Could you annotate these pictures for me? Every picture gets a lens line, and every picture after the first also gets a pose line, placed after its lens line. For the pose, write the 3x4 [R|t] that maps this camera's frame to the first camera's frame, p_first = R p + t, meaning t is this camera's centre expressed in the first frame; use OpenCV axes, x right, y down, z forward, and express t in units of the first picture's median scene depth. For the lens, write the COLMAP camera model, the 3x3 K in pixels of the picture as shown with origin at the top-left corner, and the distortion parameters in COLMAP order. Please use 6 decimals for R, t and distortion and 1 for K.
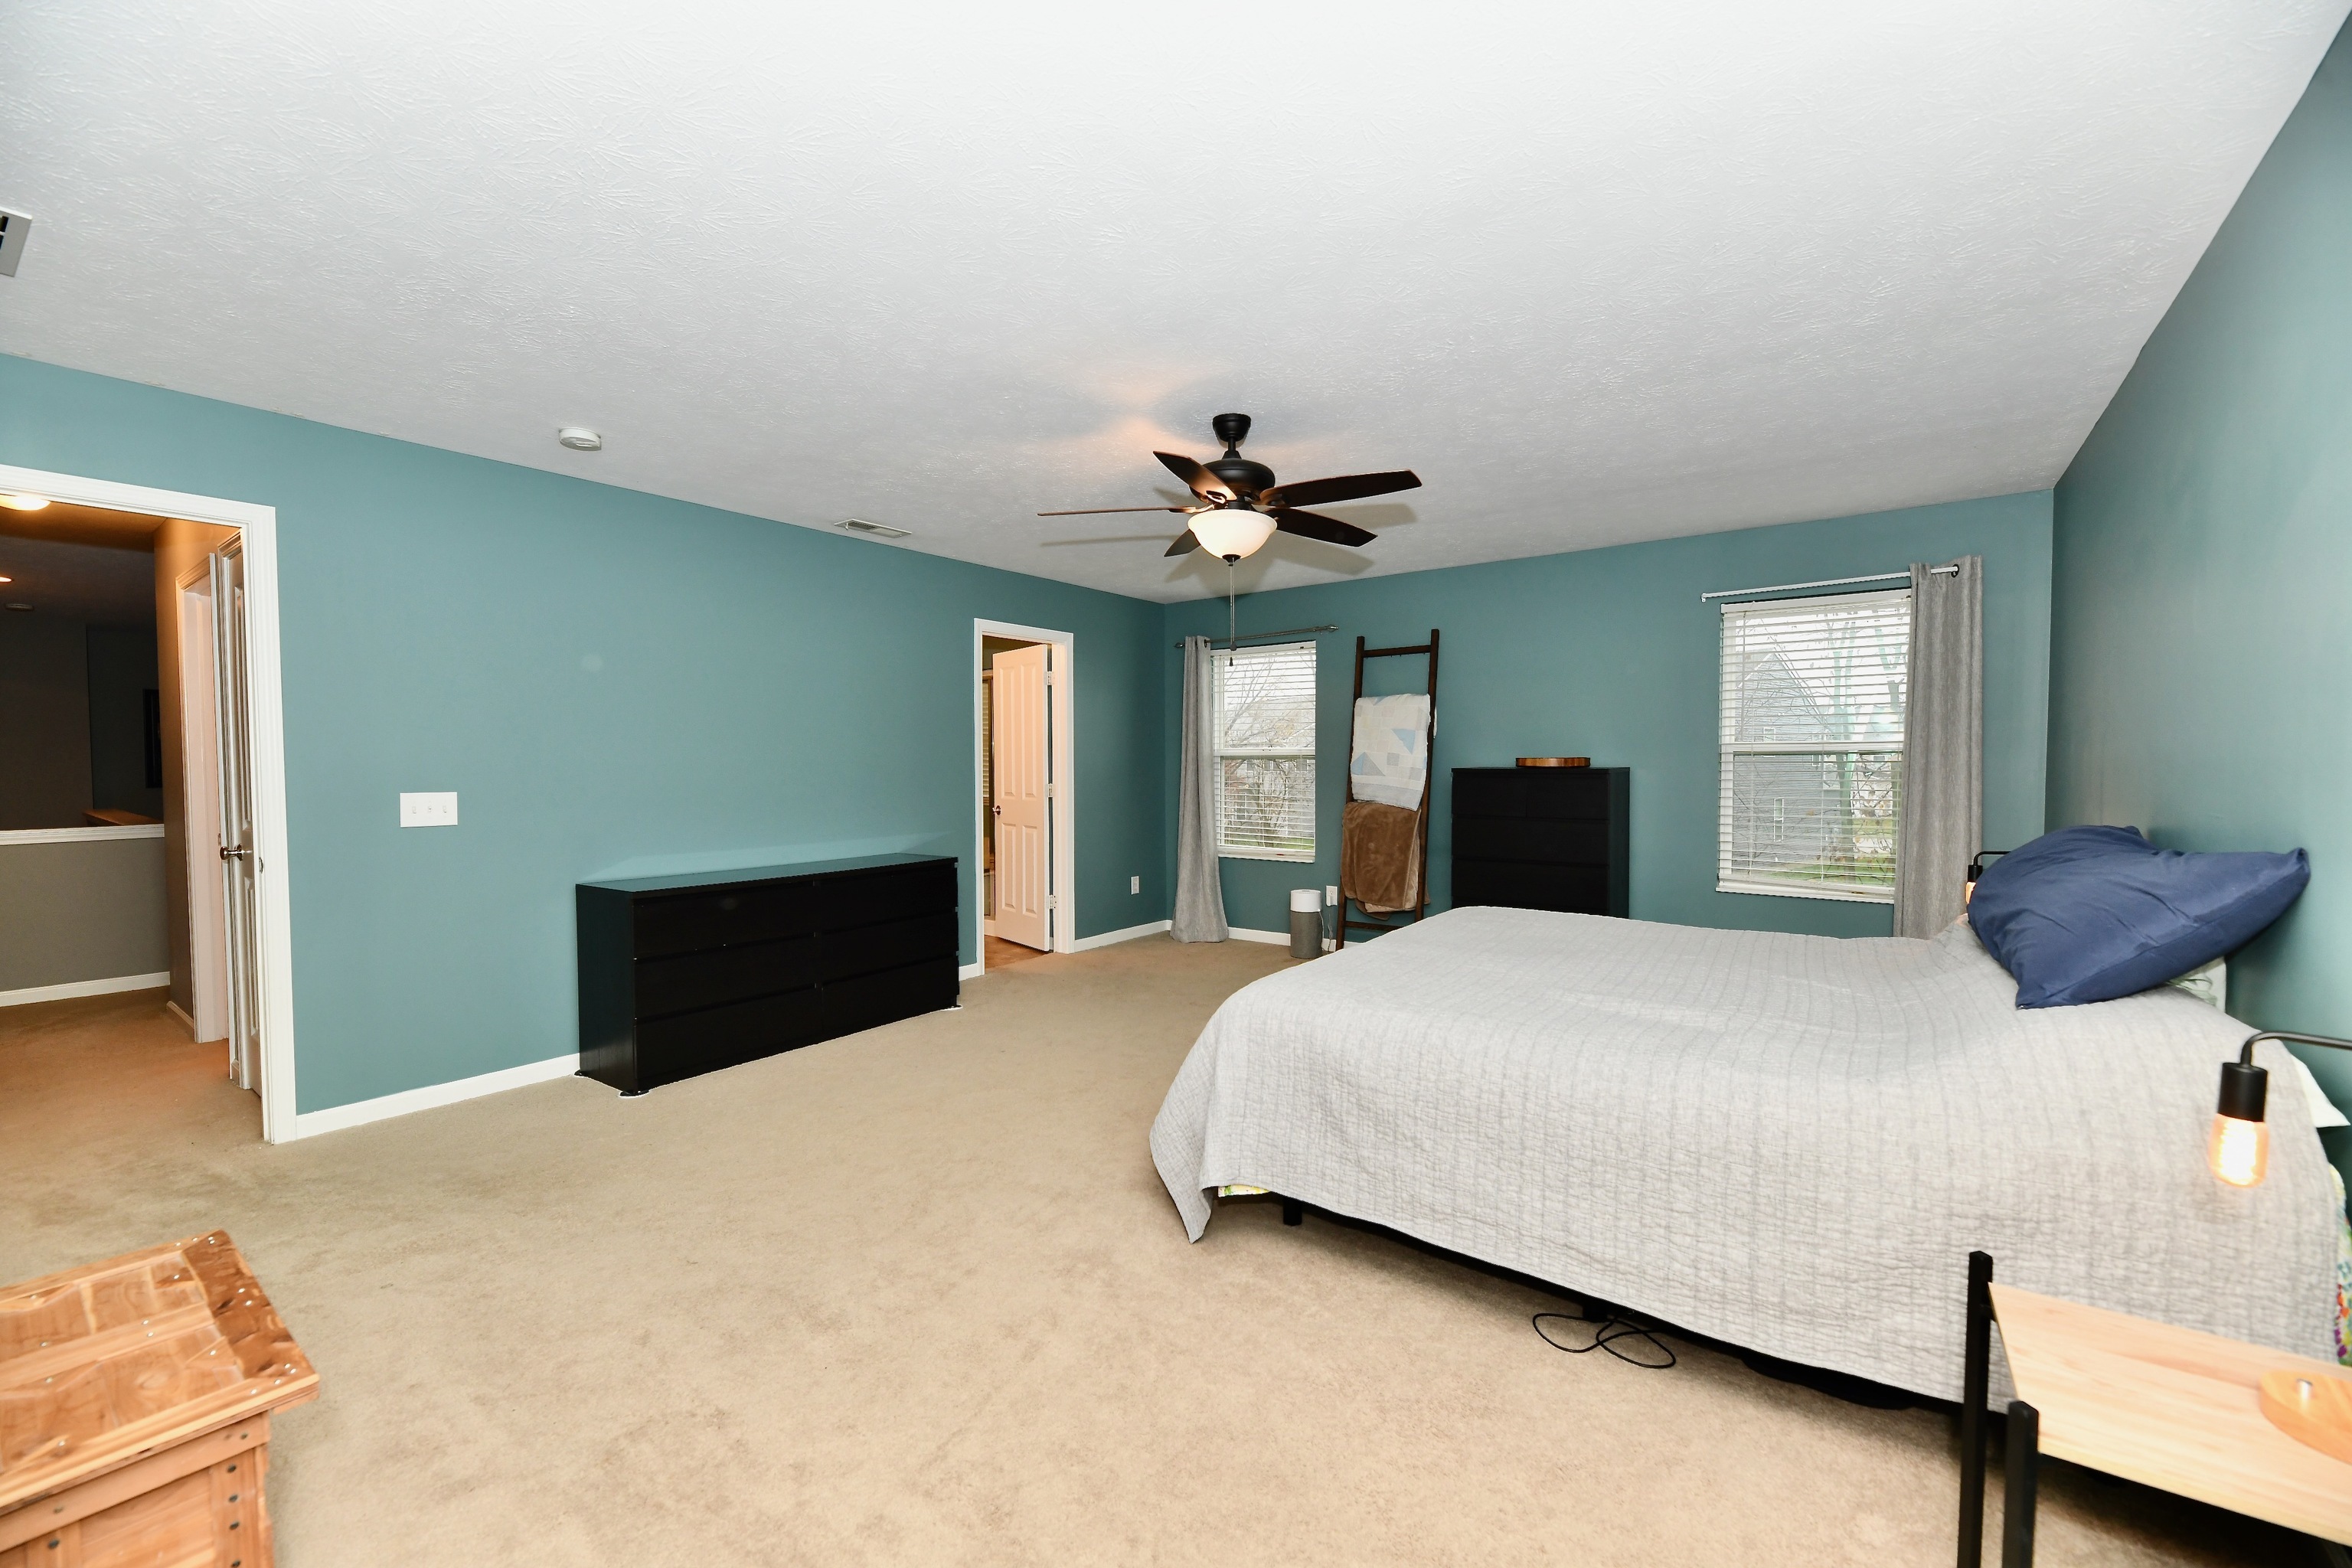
lens RADIAL K [[941.9, 0, 1168.7], [0, 941.9, 791.0], [0, 0, 1]] dist [-0.000202, -0.003707]
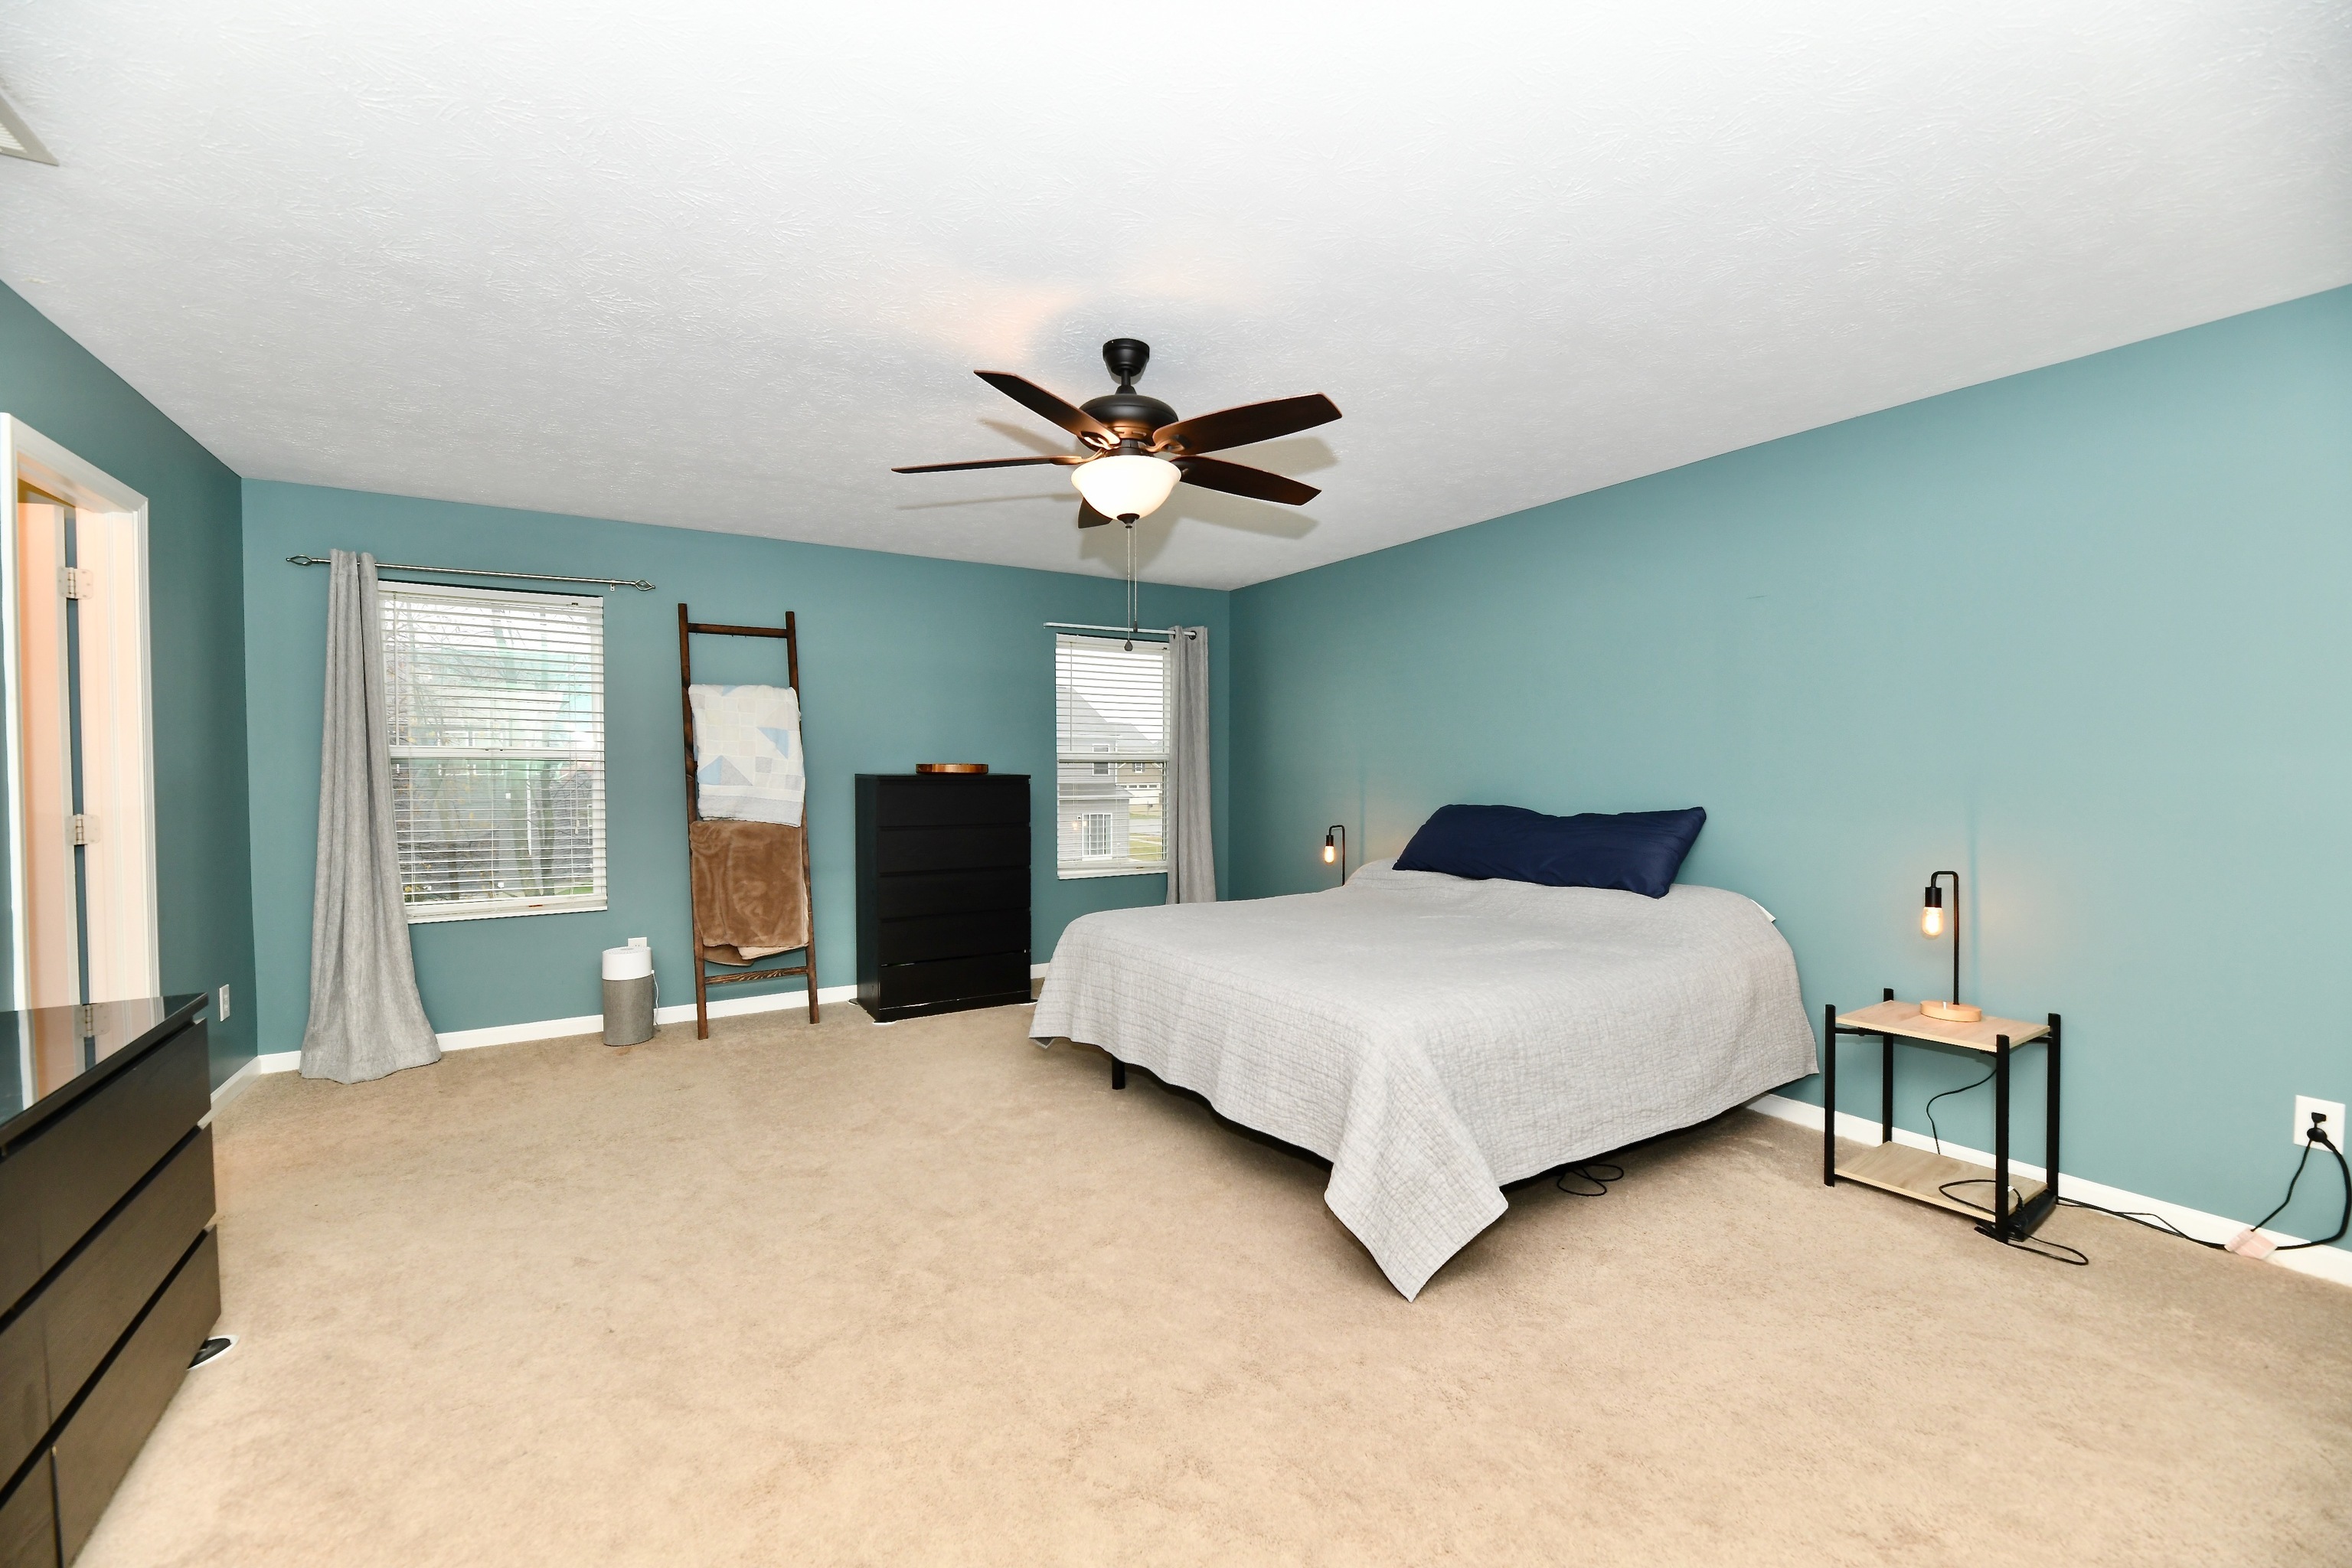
lens RADIAL K [[941.9, 0, 1168.7], [0, 941.9, 791.0], [0, 0, 1]] dist [-0.000202, -0.003707]
pose [[0.377607, -0.020301, 0.925743, -0.381742], [0.028955, 0.999530, 0.010108, -0.009511], [-0.925513, 0.022988, 0.378018, 0.375389]]
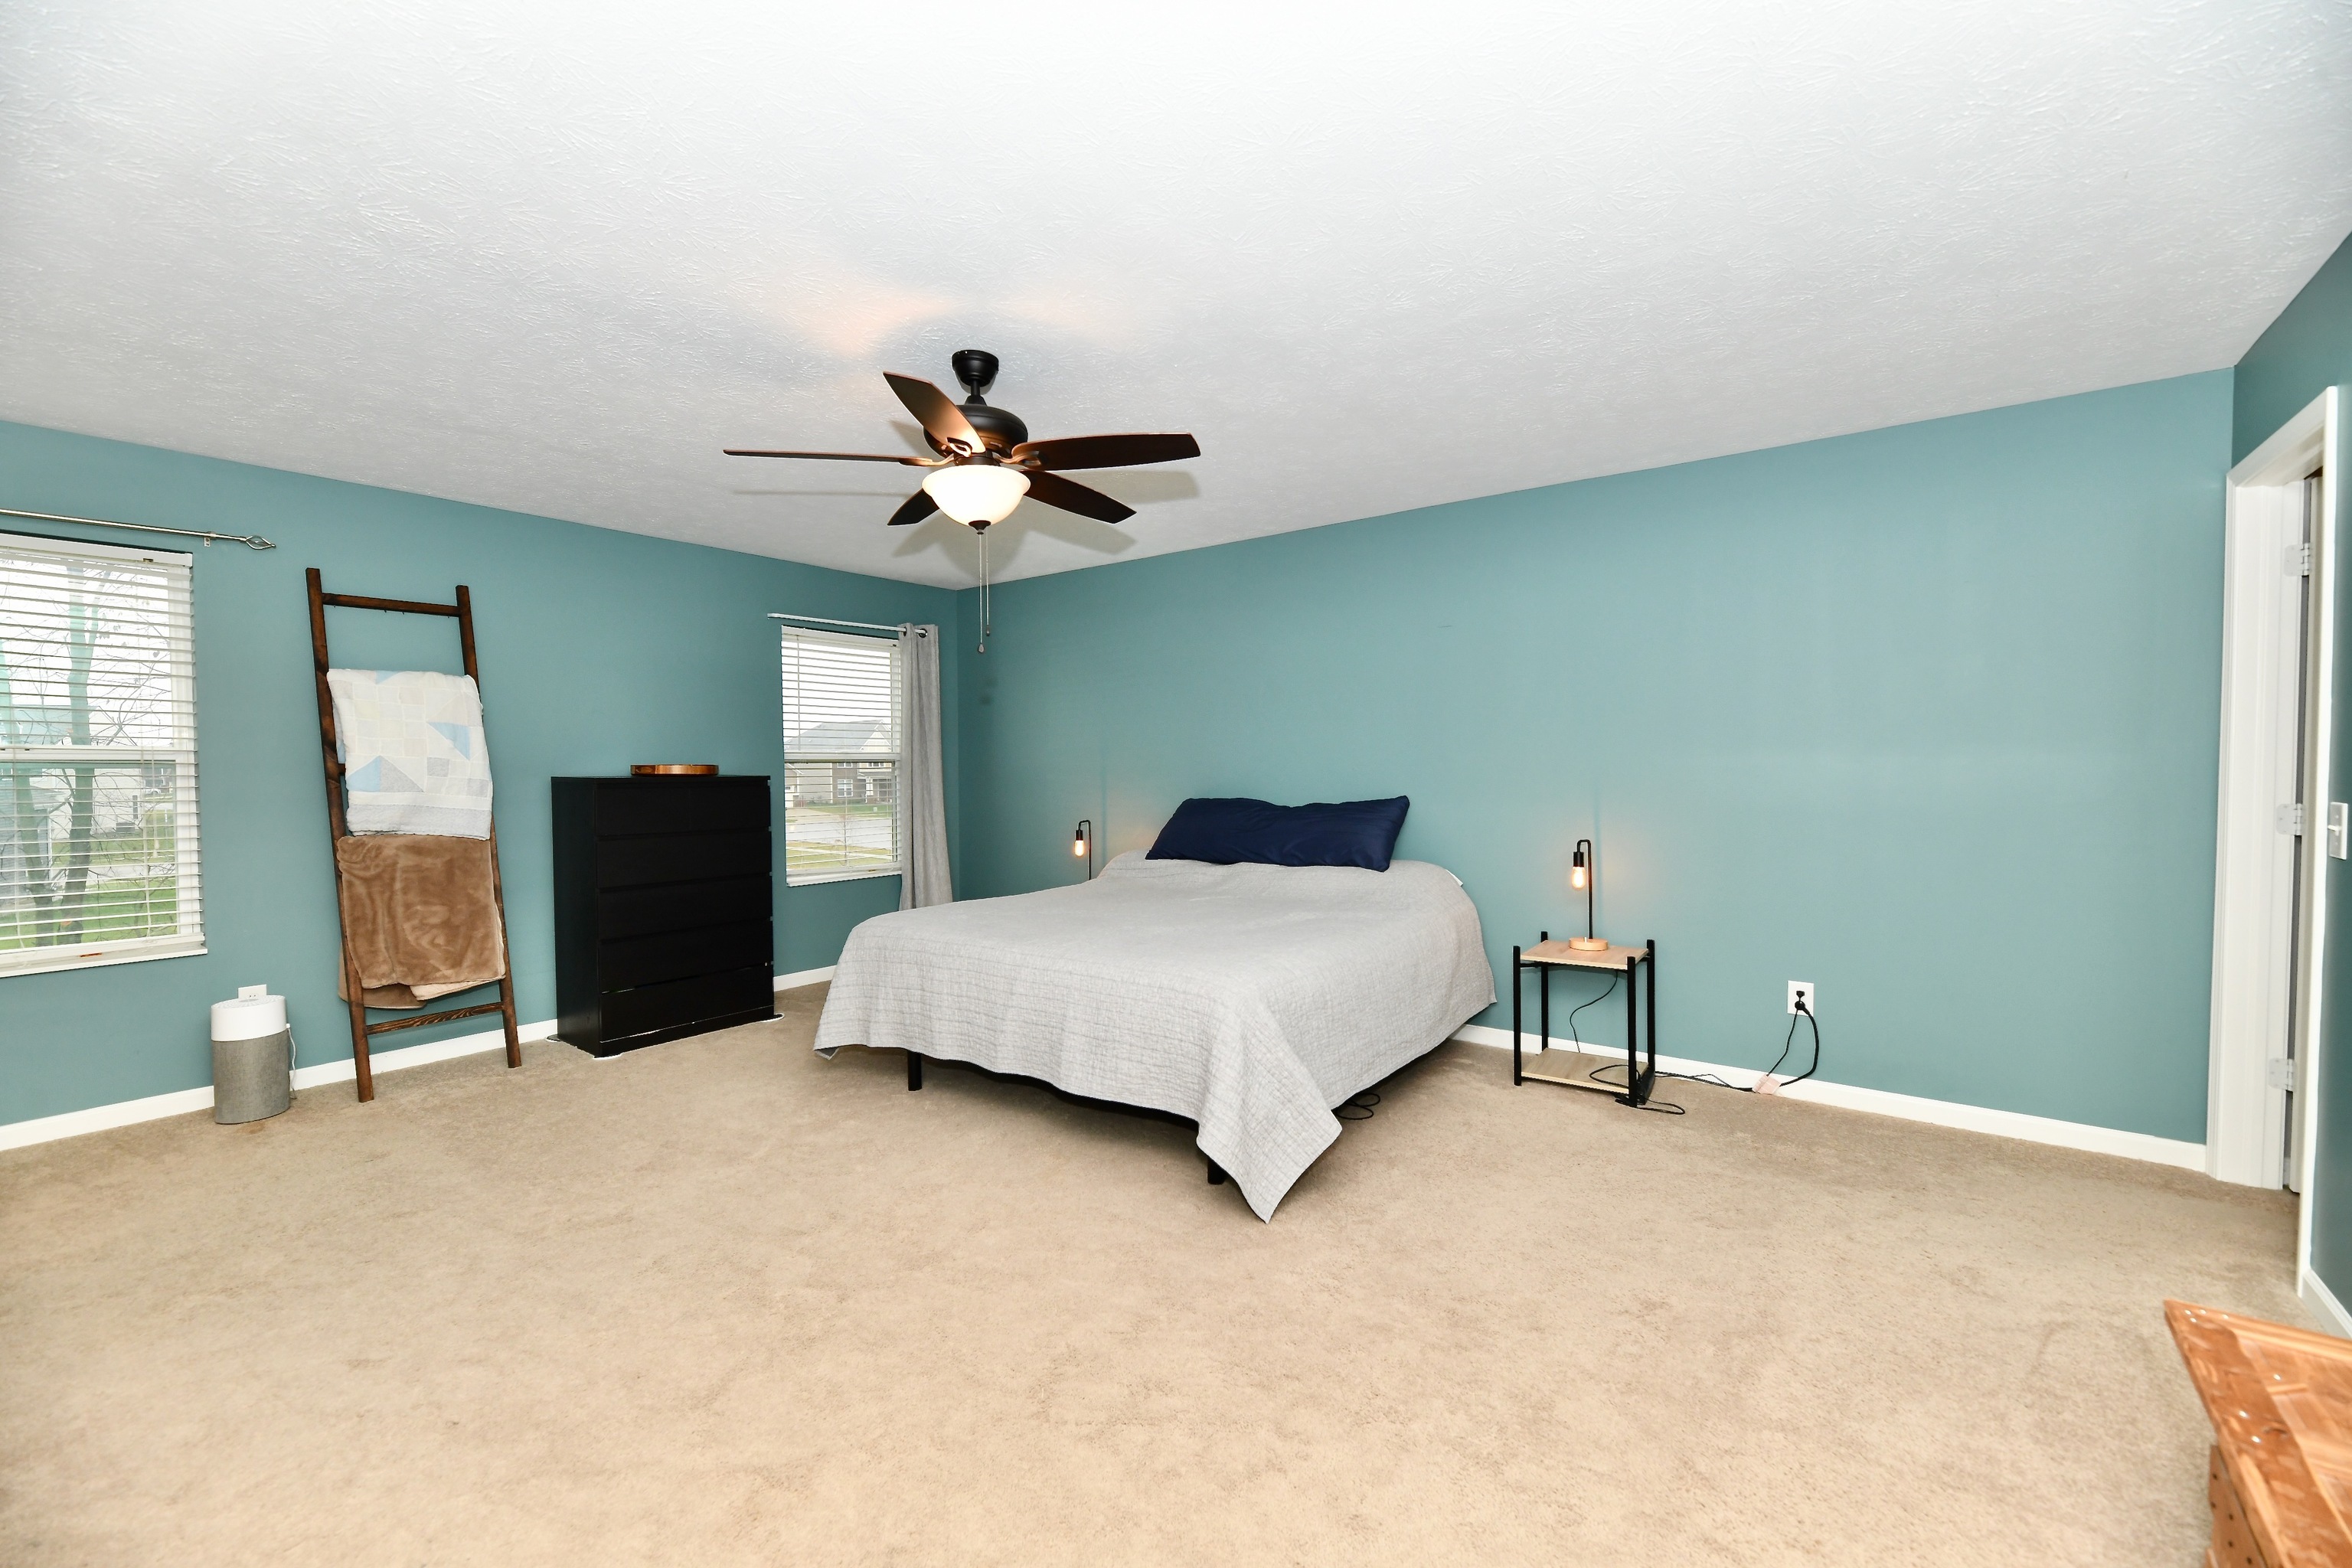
lens RADIAL K [[941.9, 0, 1168.7], [0, 941.9, 791.0], [0, 0, 1]] dist [-0.000202, -0.003707]
pose [[0.012514, -0.024867, 0.999612, -0.436605], [0.039344, 0.998929, 0.024357, -0.012458], [-0.999147, 0.039024, 0.013478, 0.468335]]
